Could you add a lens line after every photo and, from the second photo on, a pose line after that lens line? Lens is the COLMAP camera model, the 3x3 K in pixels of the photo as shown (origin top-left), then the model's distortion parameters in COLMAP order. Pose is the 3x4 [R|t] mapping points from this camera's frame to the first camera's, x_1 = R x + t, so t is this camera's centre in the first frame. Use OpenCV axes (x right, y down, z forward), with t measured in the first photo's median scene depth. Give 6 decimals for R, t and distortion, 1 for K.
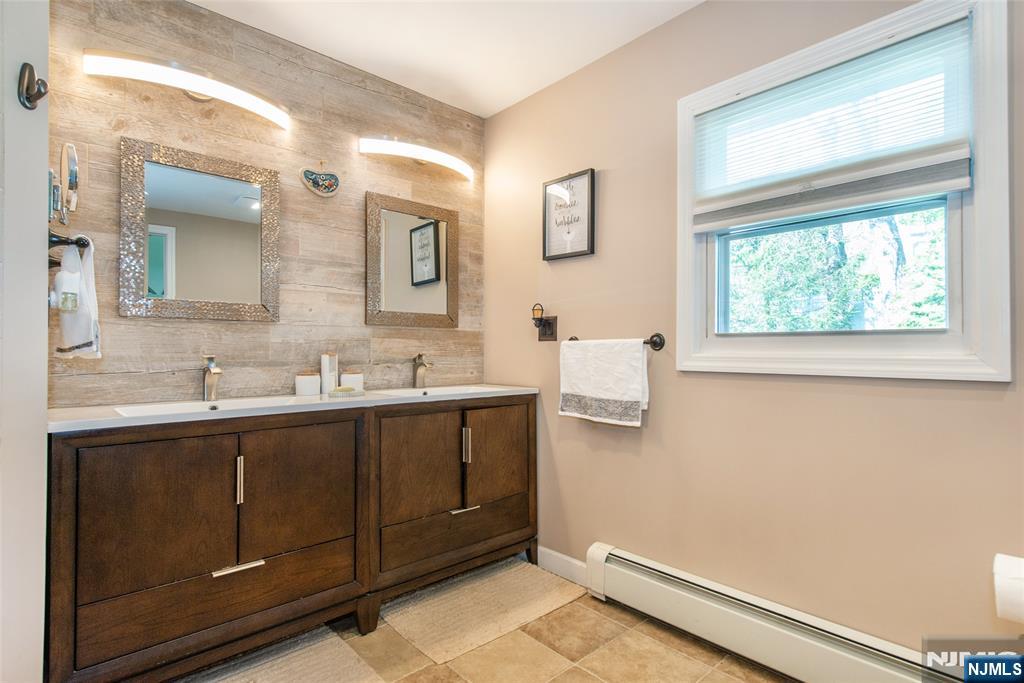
lens RADIAL K [[503.4, 0, 507.8], [0, 503.4, 344.6], [0, 0, 1]] dist [0.001802, 0.000022]
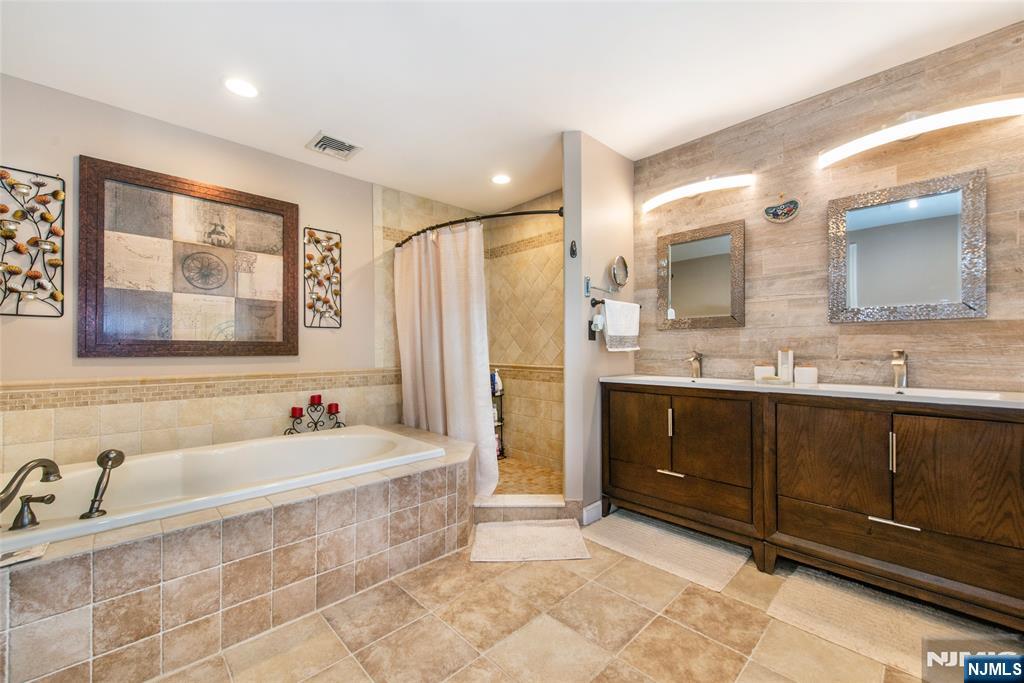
lens RADIAL K [[408.5, 0, 510.2], [0, 408.5, 345.0], [0, 0, 1]] dist [0.011071, -0.007257]
pose [[0.039646, -0.007169, -0.999188, 0.625633], [0.017367, 0.999828, -0.006485, 0.001588], [0.999063, -0.017096, 0.039764, 0.292120]]
